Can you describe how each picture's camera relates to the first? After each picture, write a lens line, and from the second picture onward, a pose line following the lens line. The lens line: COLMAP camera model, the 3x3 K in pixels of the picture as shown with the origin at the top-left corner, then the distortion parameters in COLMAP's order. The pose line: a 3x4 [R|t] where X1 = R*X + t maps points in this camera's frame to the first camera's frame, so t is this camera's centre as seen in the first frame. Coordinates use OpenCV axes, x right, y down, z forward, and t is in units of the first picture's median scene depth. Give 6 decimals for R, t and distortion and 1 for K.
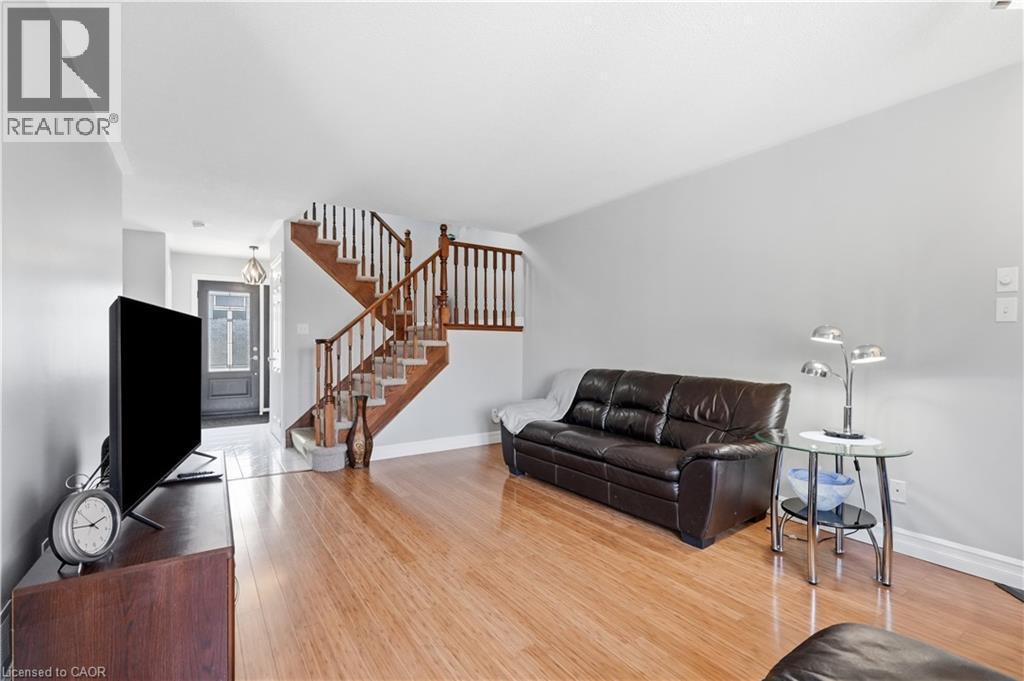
lens RADIAL K [[465.7, 0, 510.0], [0, 465.7, 342.0], [0, 0, 1]] dist [-0.002240, -0.000720]
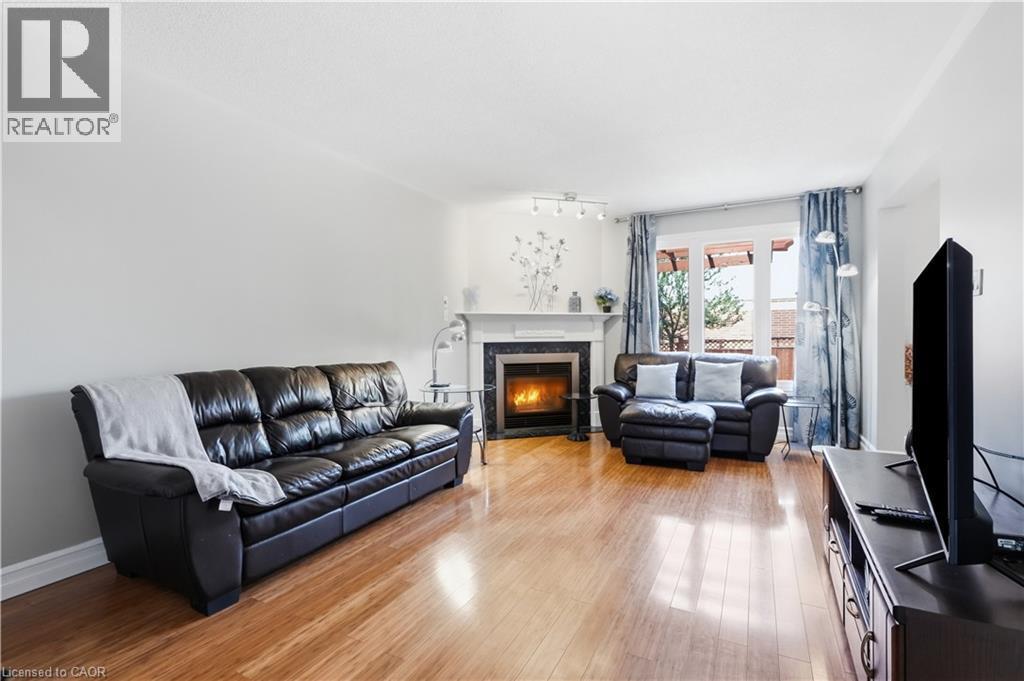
lens RADIAL K [[465.7, 0, 511.9], [0, 465.7, 335.5], [0, 0, 1]] dist [-0.002240, -0.000720]
pose [[-0.466211, 0.001235, 0.884673, -0.746628], [0.011952, 0.999917, 0.004903, 0.013552], [-0.884593, 0.012859, -0.466187, 1.322022]]
